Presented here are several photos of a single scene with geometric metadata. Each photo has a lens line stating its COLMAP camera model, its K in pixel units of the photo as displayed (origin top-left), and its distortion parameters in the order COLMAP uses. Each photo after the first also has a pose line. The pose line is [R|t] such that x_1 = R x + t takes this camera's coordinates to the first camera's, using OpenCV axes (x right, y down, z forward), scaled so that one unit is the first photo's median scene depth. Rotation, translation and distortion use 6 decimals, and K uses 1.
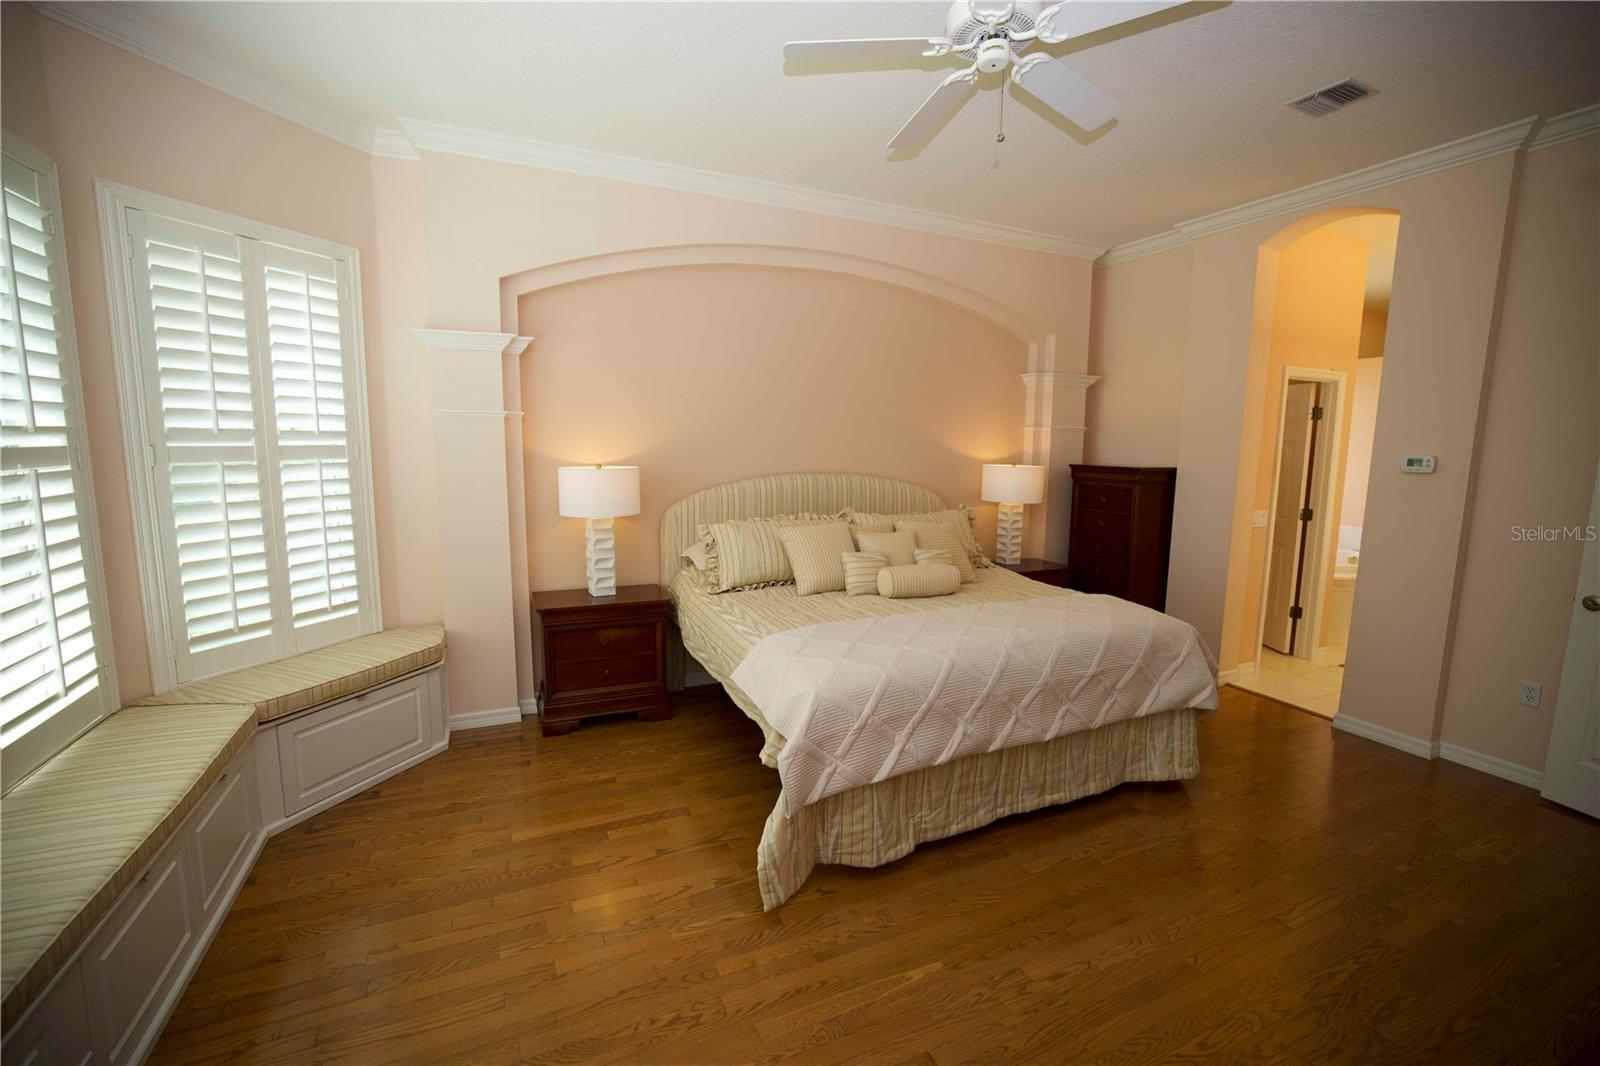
lens RADIAL K [[673.4, 0, 791.9], [0, 673.4, 535.4], [0, 0, 1]] dist [-0.021680, -0.000240]
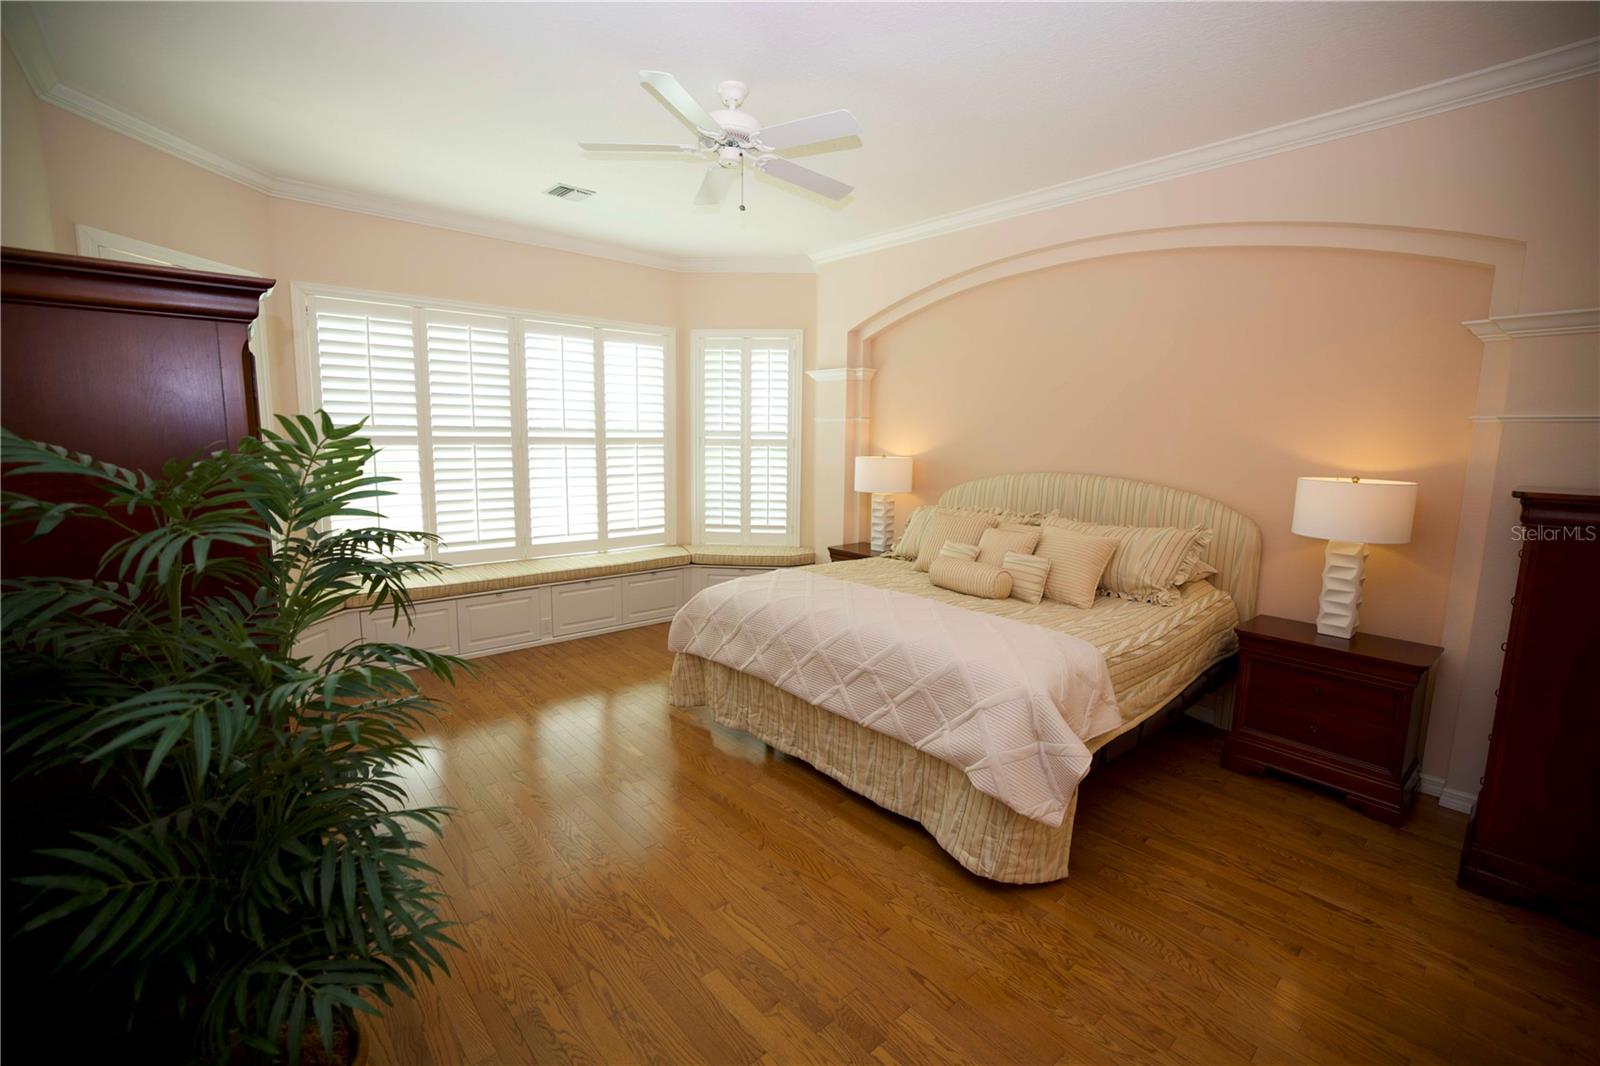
lens RADIAL K [[673.4, 0, 787.4], [0, 673.4, 525.6], [0, 0, 1]] dist [-0.021680, -0.000240]
pose [[0.295105, 0.123754, -0.947417, 1.160931], [-0.144360, 0.985968, 0.083824, -0.060840], [0.944496, 0.112032, 0.308829, 0.488834]]
